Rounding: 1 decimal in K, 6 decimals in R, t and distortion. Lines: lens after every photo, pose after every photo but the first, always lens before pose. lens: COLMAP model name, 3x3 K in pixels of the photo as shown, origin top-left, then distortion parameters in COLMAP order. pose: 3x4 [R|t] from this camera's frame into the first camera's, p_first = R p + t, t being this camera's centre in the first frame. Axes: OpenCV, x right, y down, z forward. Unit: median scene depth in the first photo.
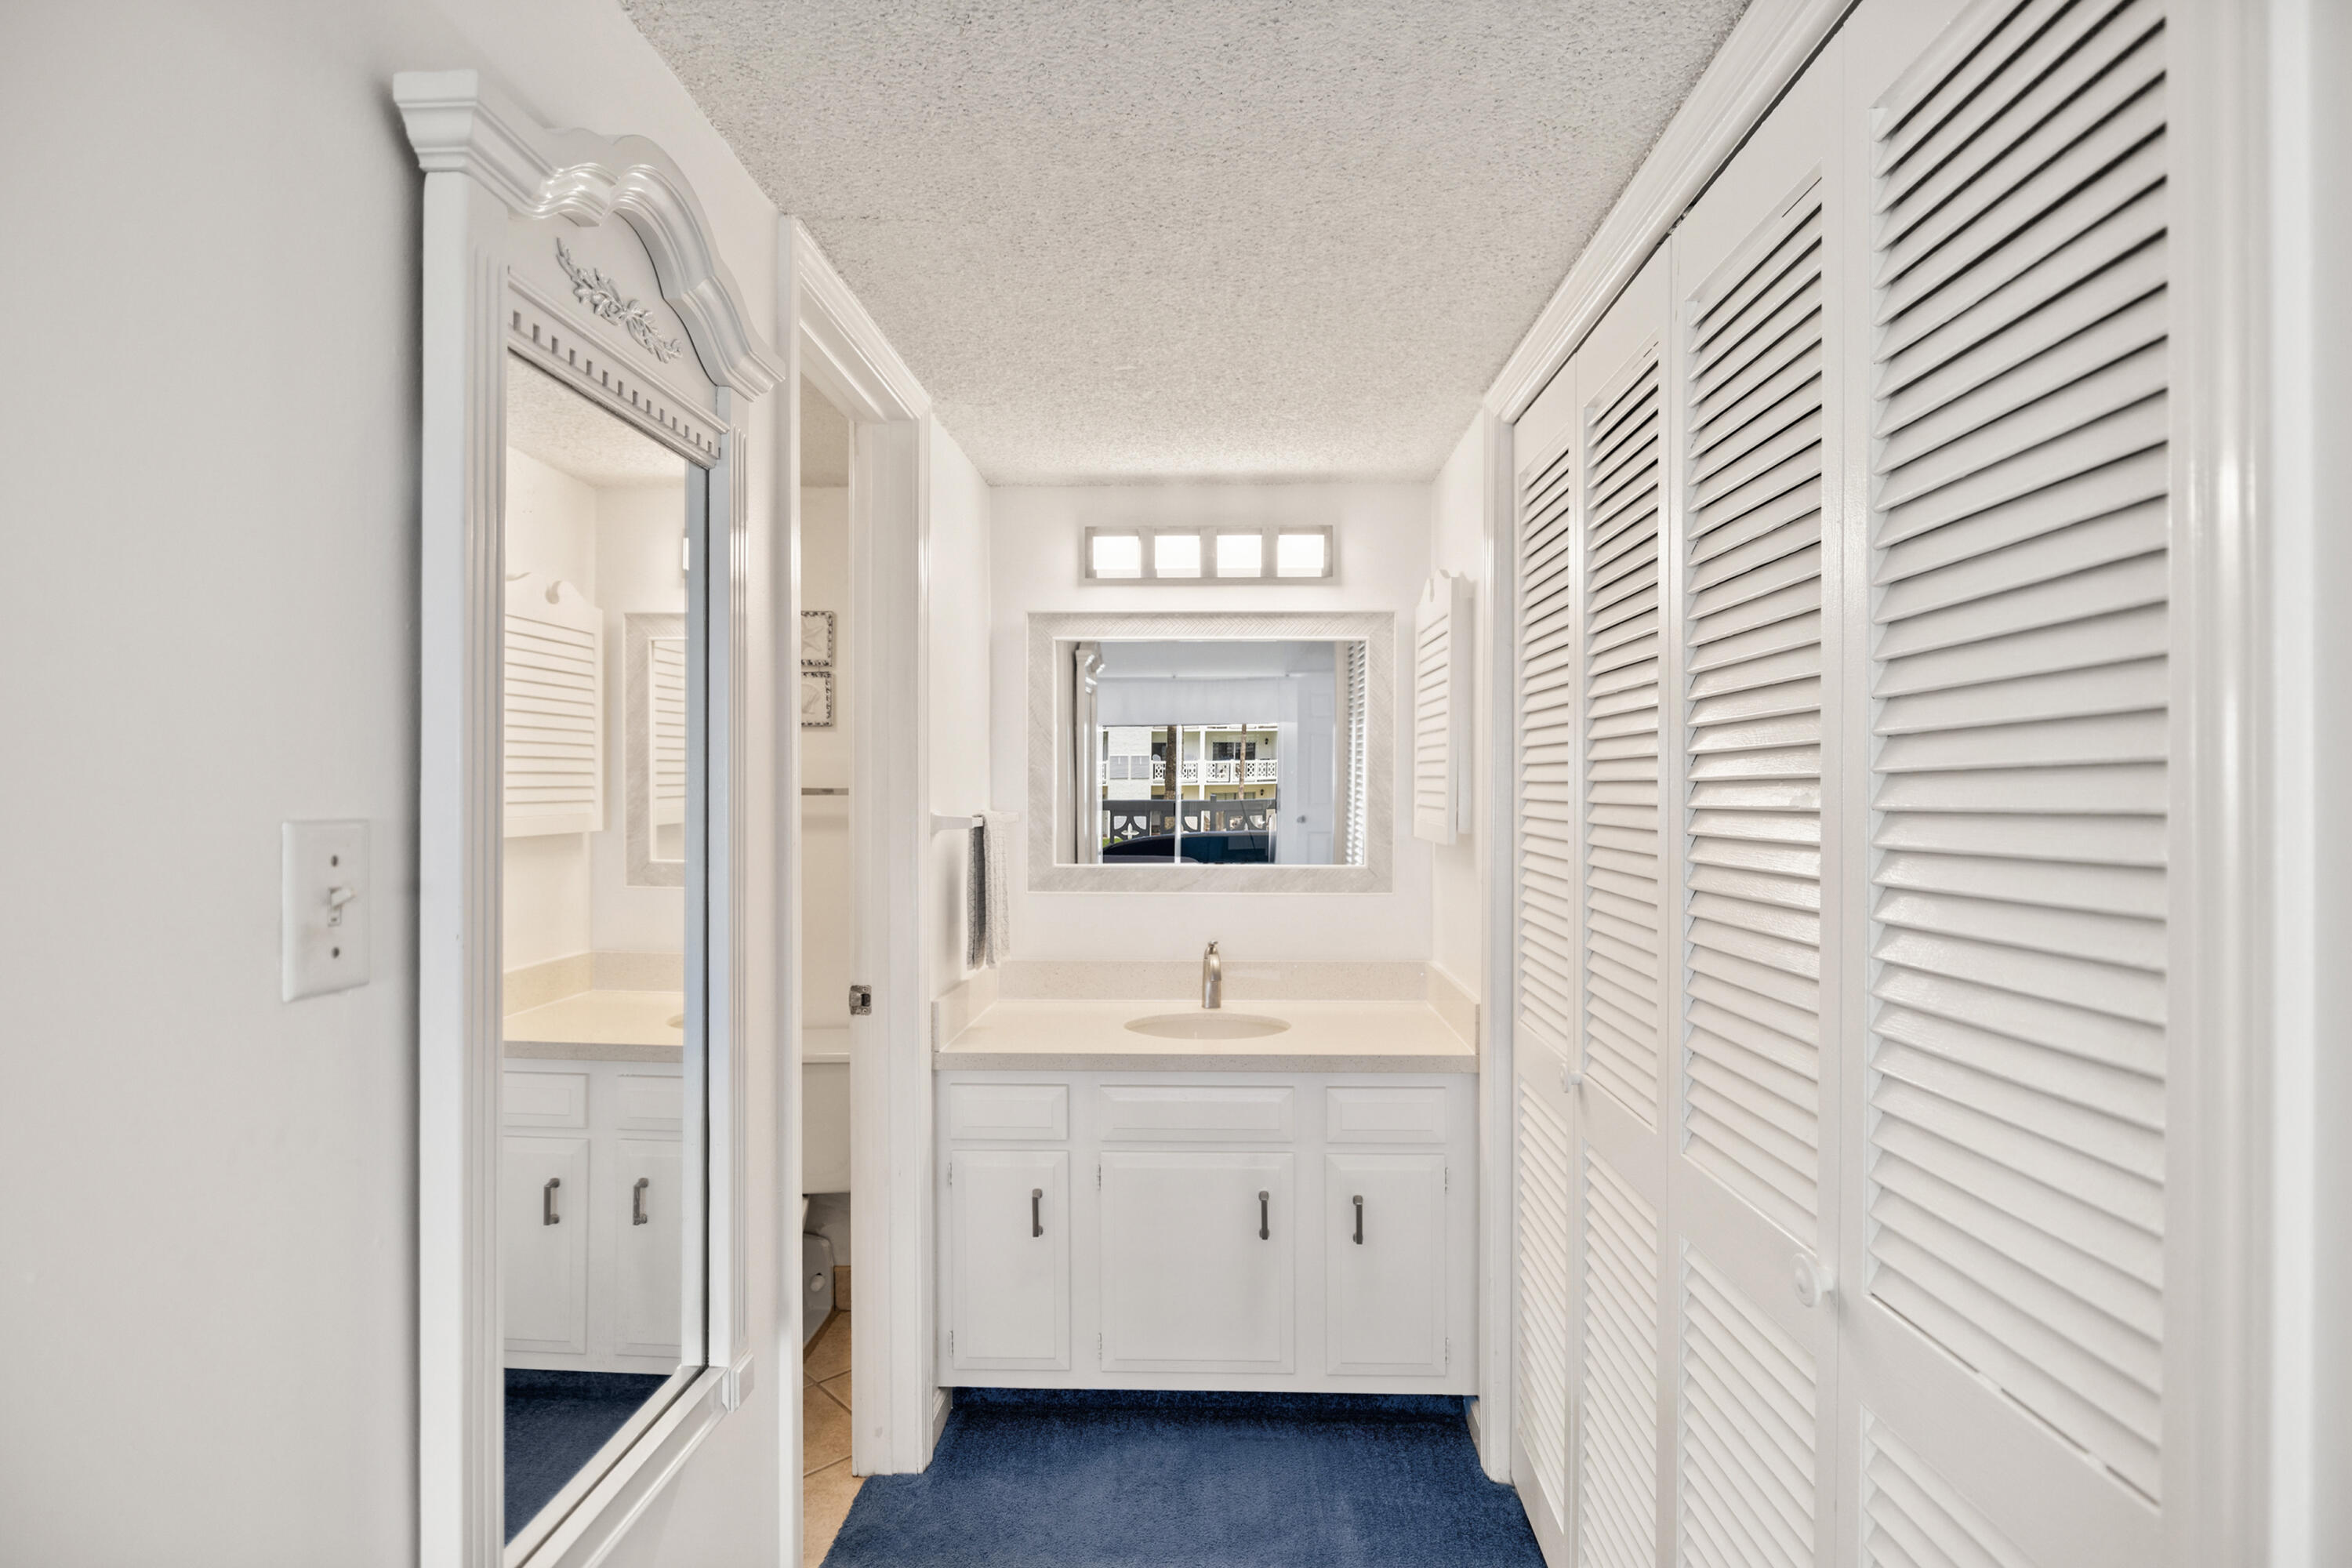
lens RADIAL K [[1087.3, 0, 1176.0], [0, 1087.3, 784.0], [0, 0, 1]] dist [0.000252, 0.000034]
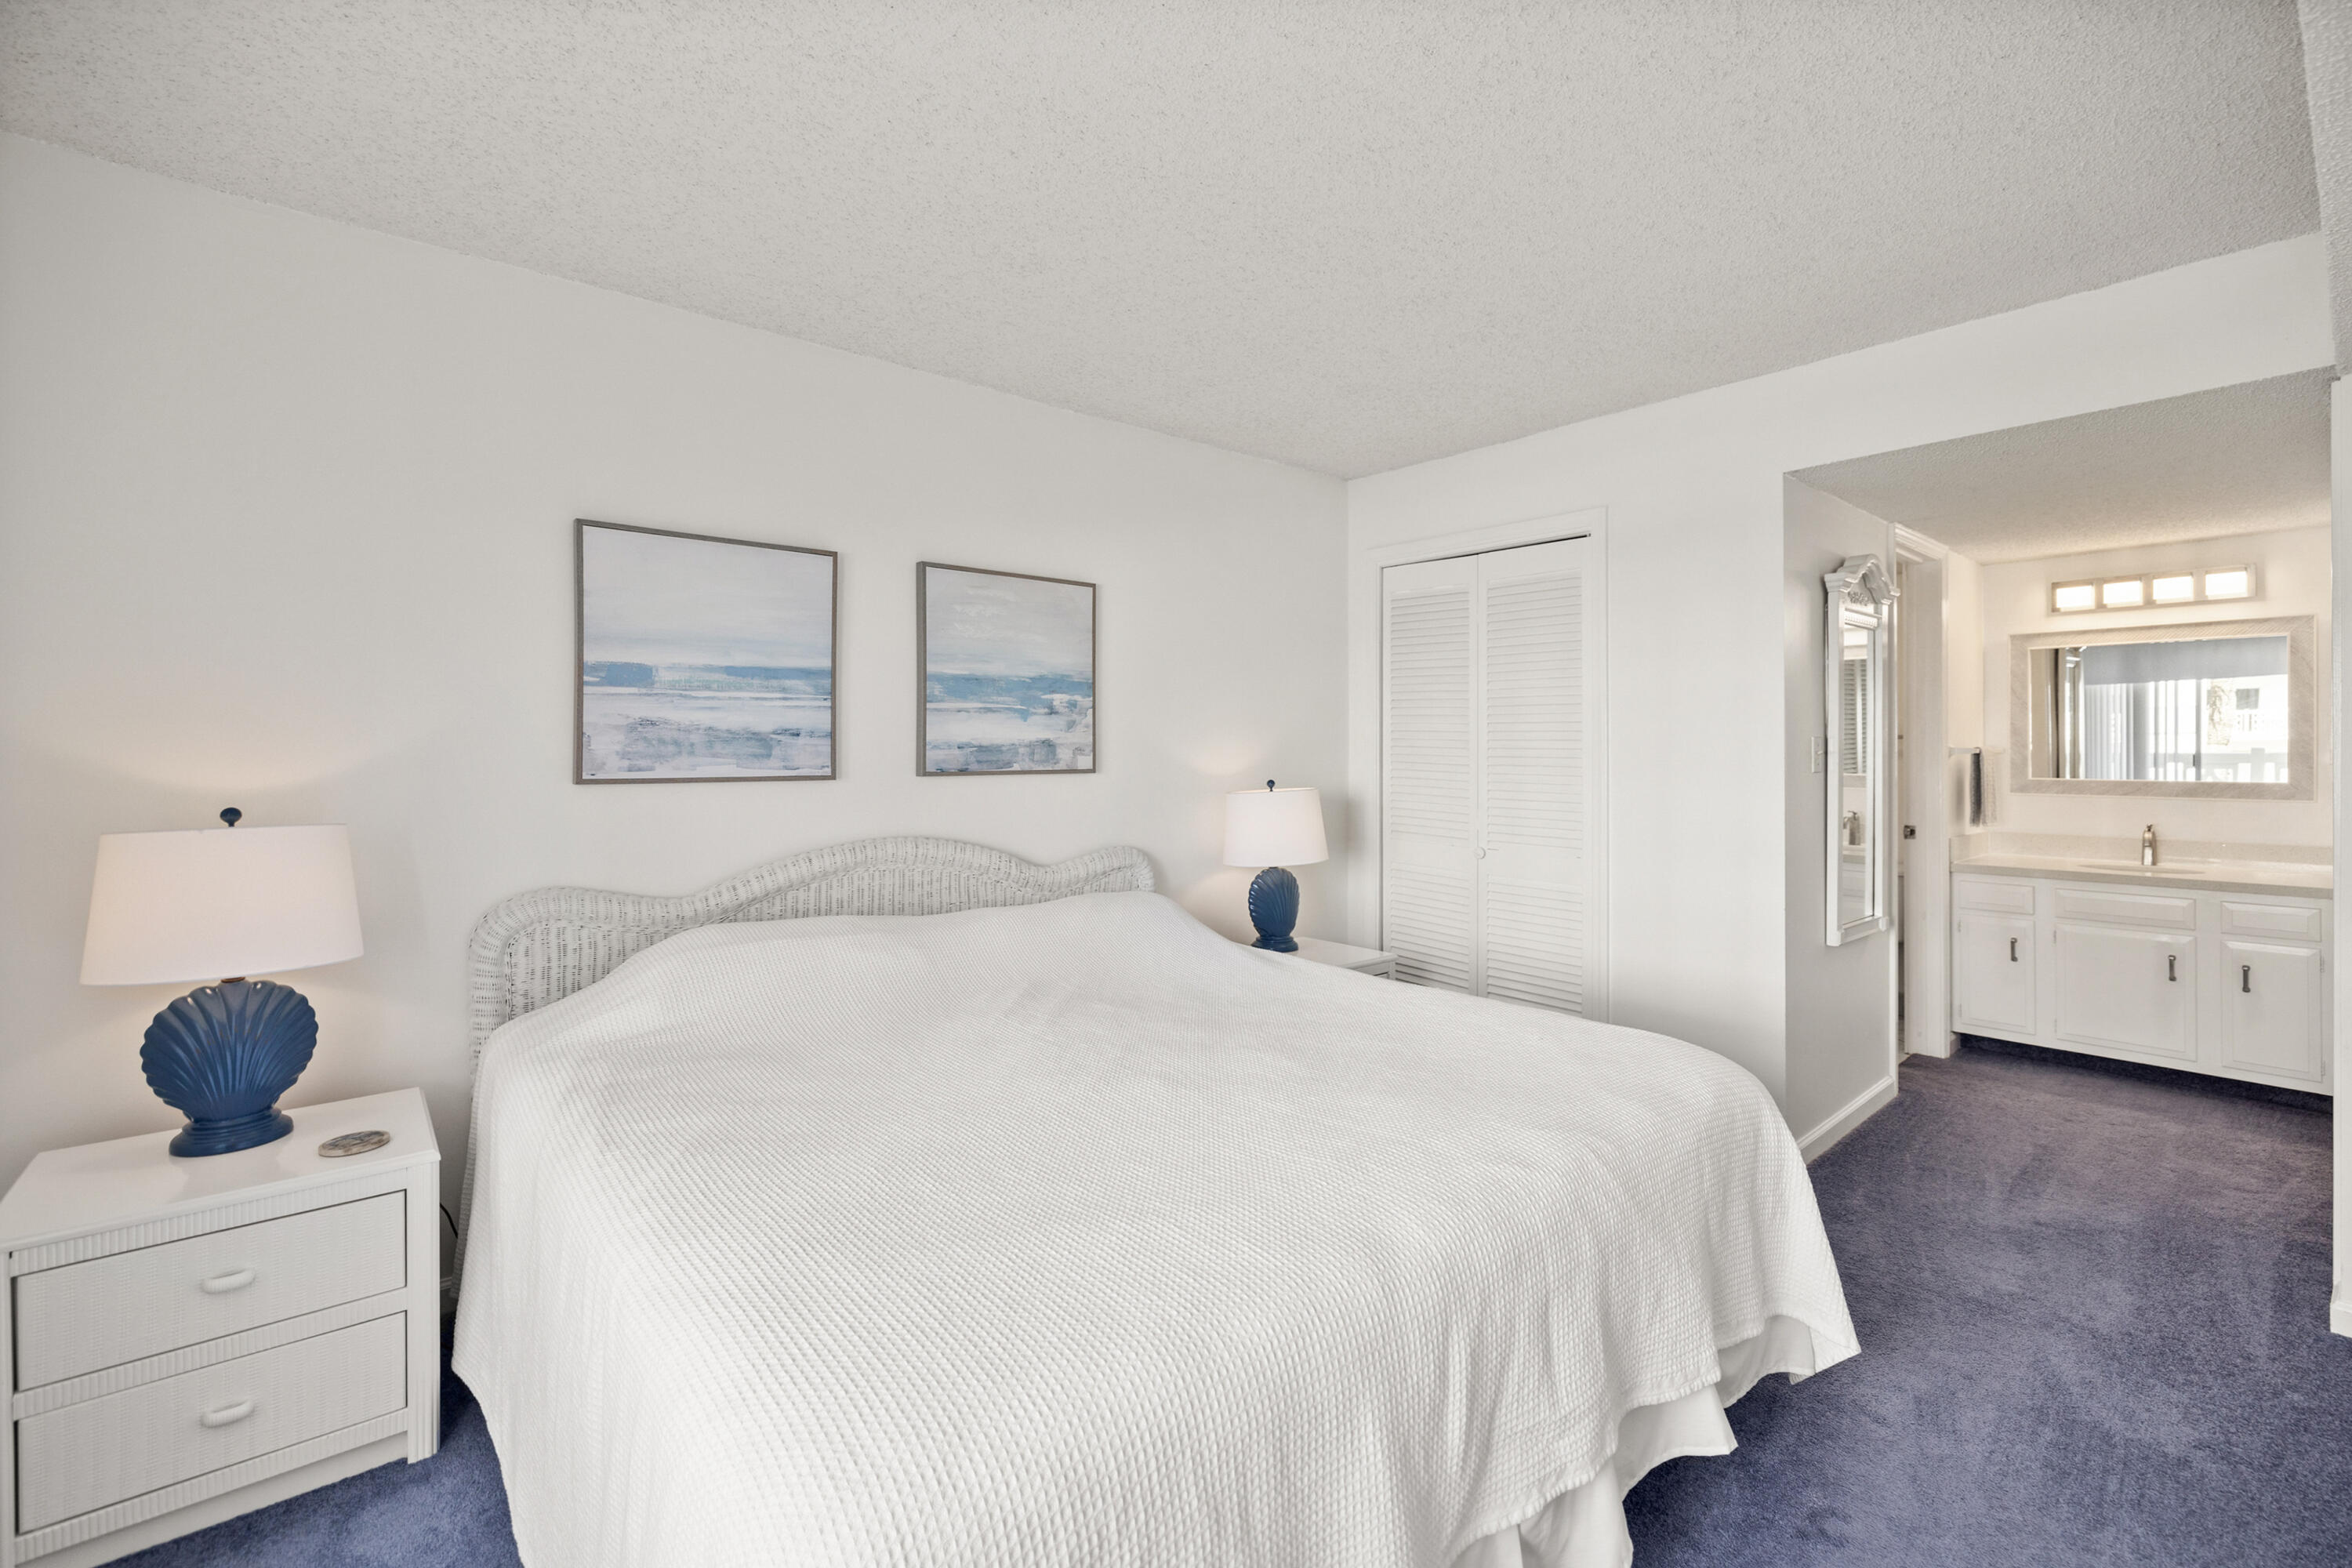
lens RADIAL K [[1019.3, 0, 1192.1], [0, 1019.3, 751.0], [0, 0, 1]] dist [-0.003658, -0.000388]
pose [[0.676274, 0.001340, -0.736649, 0.207045], [0.003602, 0.999980, 0.005126, 0.020419], [0.736642, -0.006120, 0.676256, -1.250390]]
